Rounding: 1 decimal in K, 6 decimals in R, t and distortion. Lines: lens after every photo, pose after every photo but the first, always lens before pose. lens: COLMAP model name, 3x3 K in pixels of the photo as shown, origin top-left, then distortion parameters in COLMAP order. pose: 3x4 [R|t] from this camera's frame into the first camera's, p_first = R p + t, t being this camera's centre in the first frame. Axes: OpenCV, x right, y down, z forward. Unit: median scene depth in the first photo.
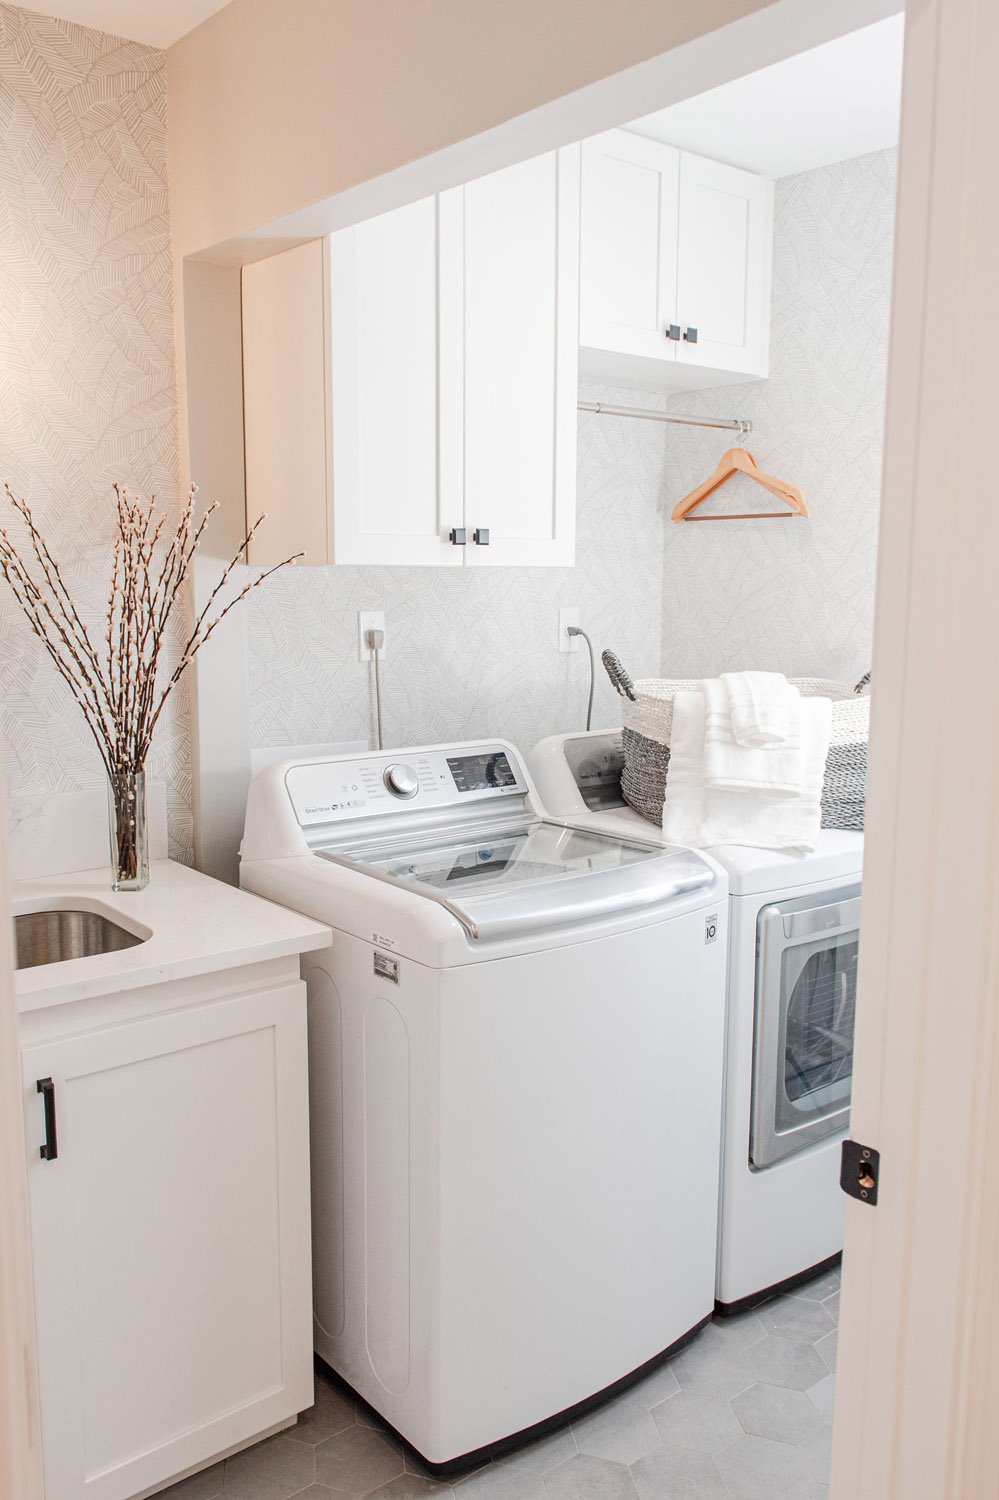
lens RADIAL K [[1216.1, 0, 483.1], [0, 1216.1, 778.1], [0, 0, 1]] dist [0.009904, -0.008973]
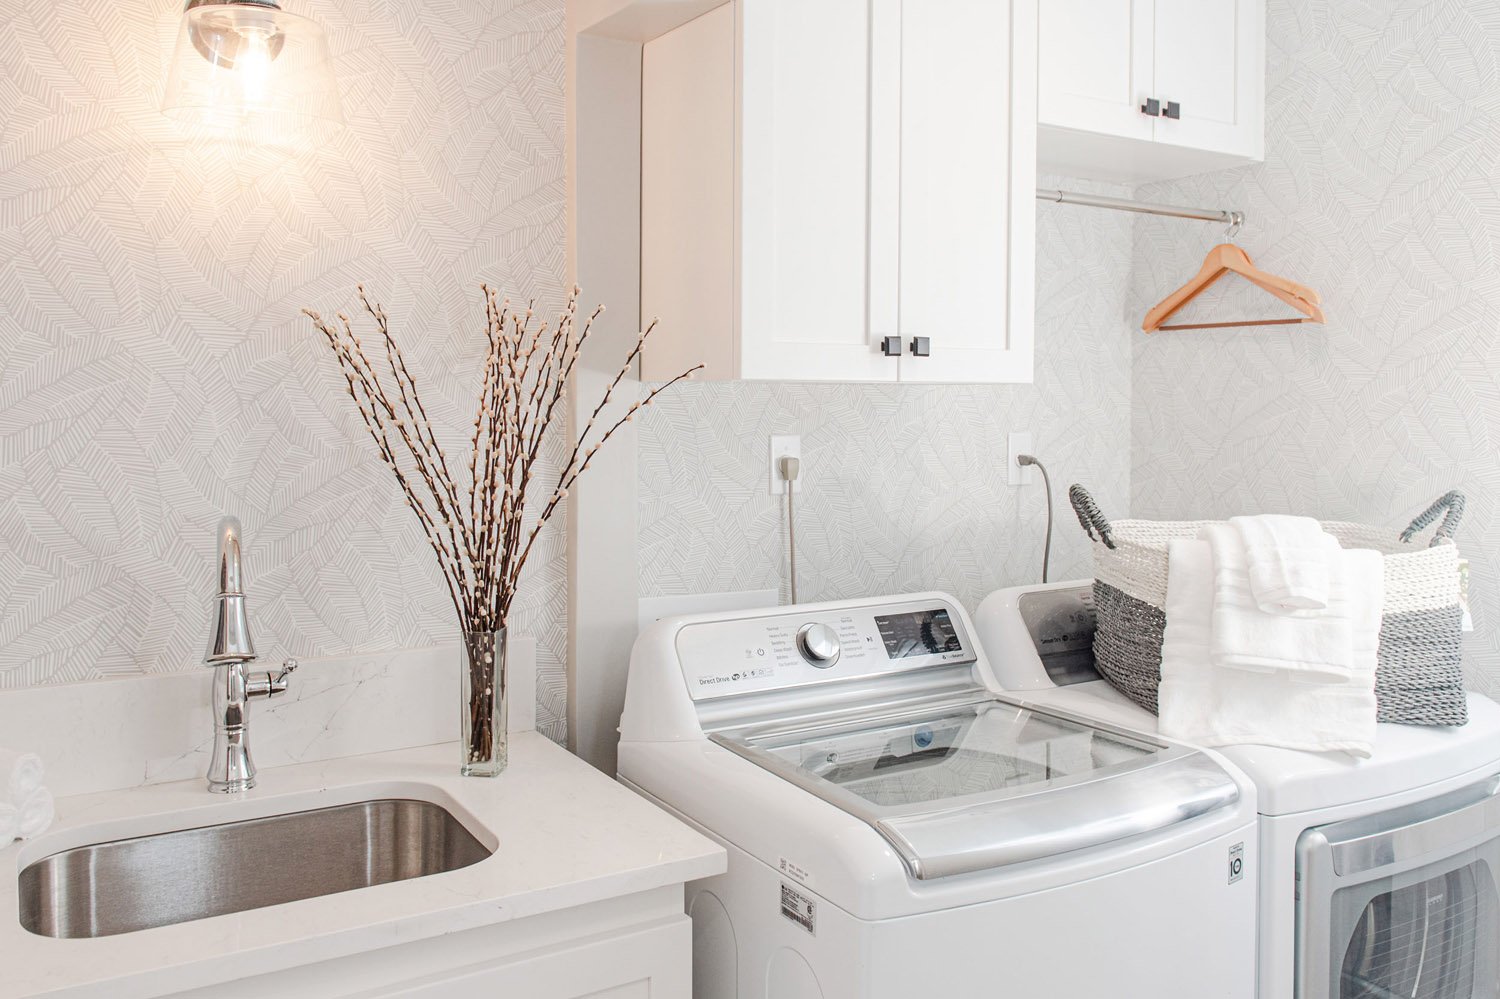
lens RADIAL K [[1238.4, 0, 709.4], [0, 1238.4, 422.2], [0, 0, 1]] dist [0.003309, -0.003038]
pose [[0.988591, 0.003030, -0.150594, -0.015943], [-0.024949, 0.989281, -0.143875, -0.023912], [0.148543, 0.145991, 0.978070, 0.167757]]
